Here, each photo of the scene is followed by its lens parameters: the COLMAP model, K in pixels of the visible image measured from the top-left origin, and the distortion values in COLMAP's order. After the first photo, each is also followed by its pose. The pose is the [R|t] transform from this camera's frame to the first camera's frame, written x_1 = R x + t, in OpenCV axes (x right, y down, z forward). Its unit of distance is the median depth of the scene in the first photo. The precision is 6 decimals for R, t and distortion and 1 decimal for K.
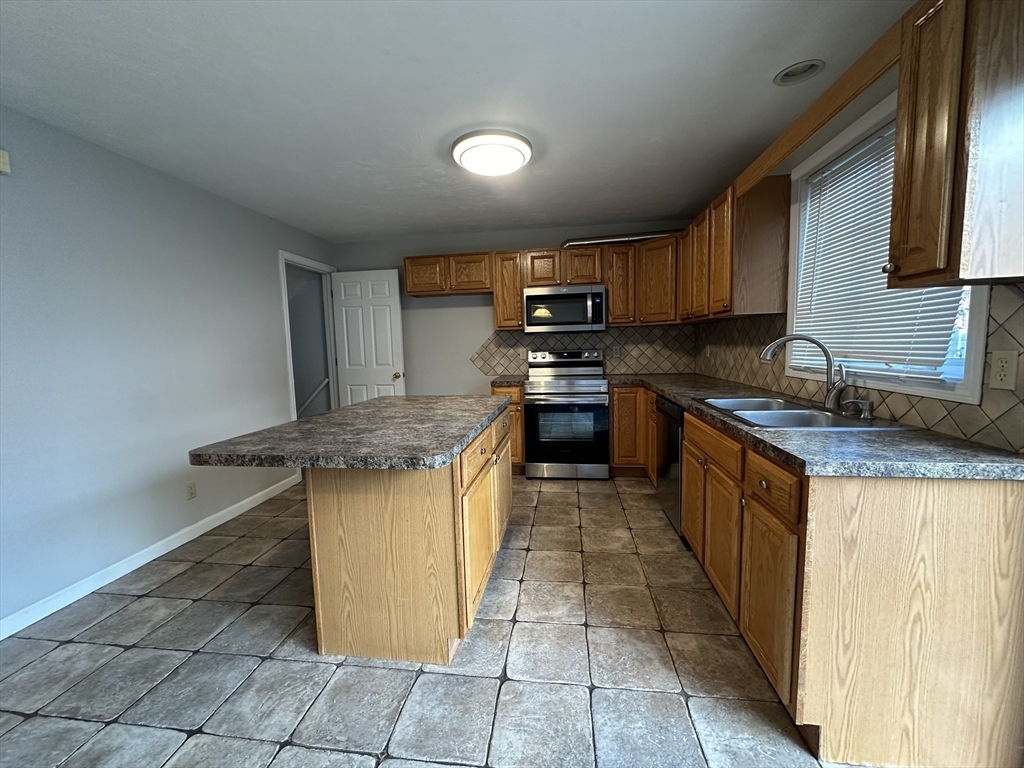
lens RADIAL K [[407.4, 0, 512.0], [0, 407.4, 384.0], [0, 0, 1]] dist [-0.001065, 0.000109]
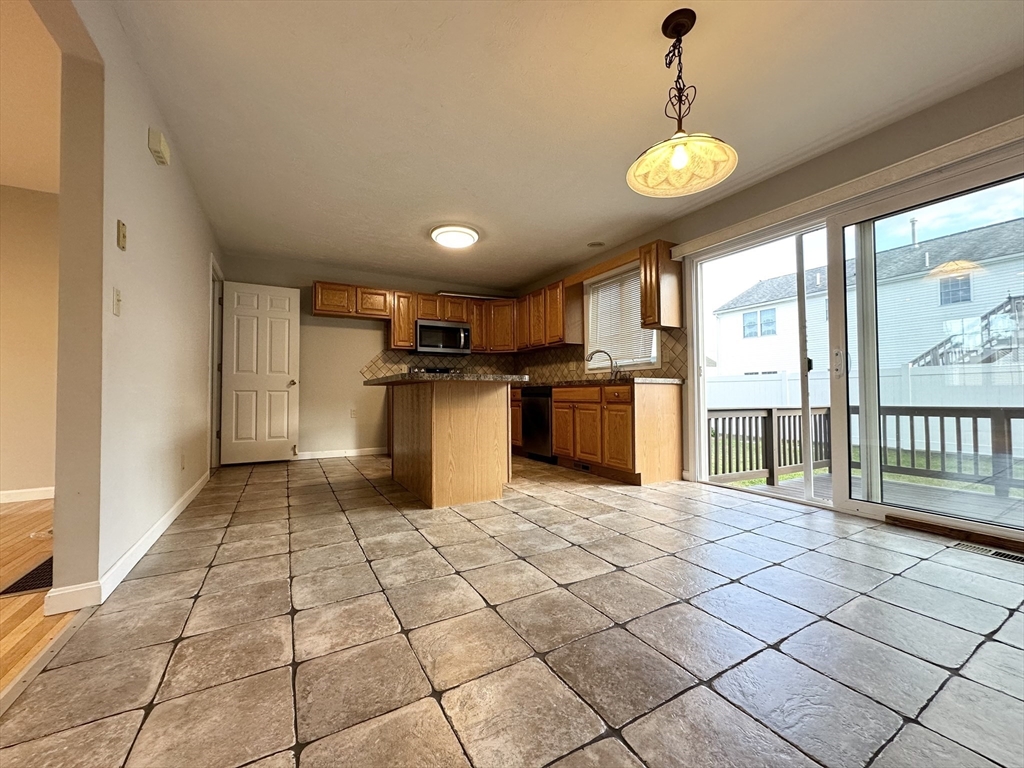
lens RADIAL K [[407.4, 0, 512.0], [0, 407.4, 384.0], [0, 0, 1]] dist [-0.001065, 0.000109]
pose [[0.798882, 0.036468, 0.600381, -0.965916], [0.044815, 0.991777, -0.119874, 0.290738], [-0.599816, 0.122672, 0.790679, -0.455426]]
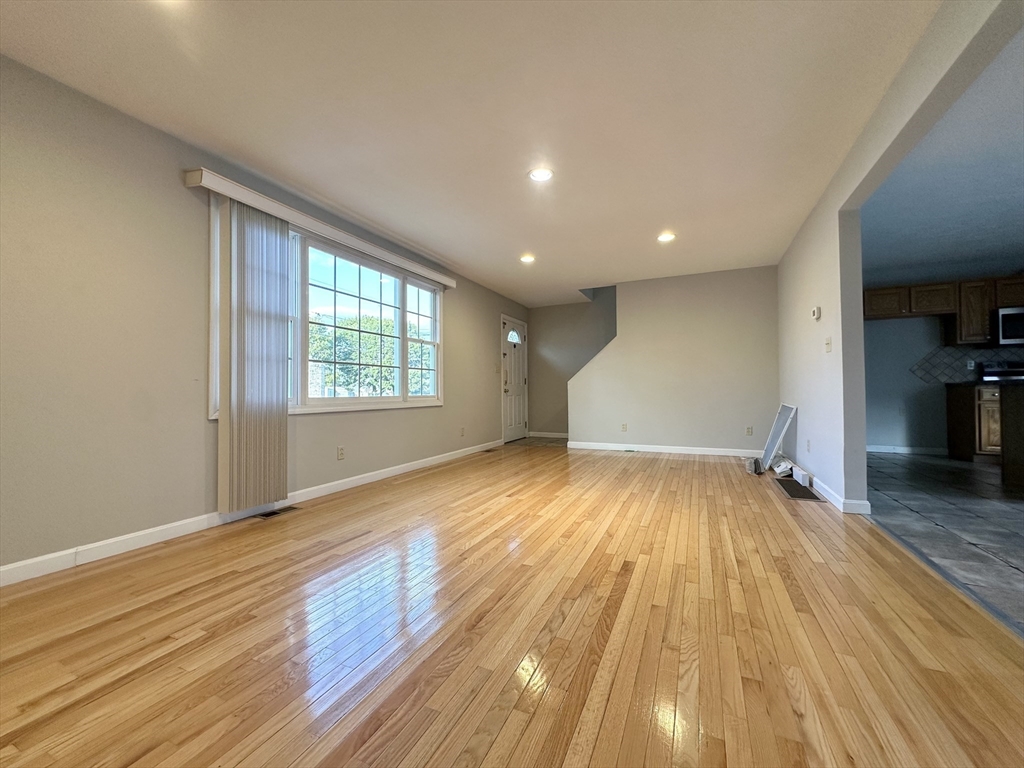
lens RADIAL K [[407.4, 0, 512.0], [0, 407.4, 384.0], [0, 0, 1]] dist [-0.001065, 0.000109]
pose [[0.957257, 0.016536, -0.288765, -1.828147], [-0.048519, 0.993398, -0.103952, 0.337883], [0.285139, 0.113519, 0.951740, -0.997509]]
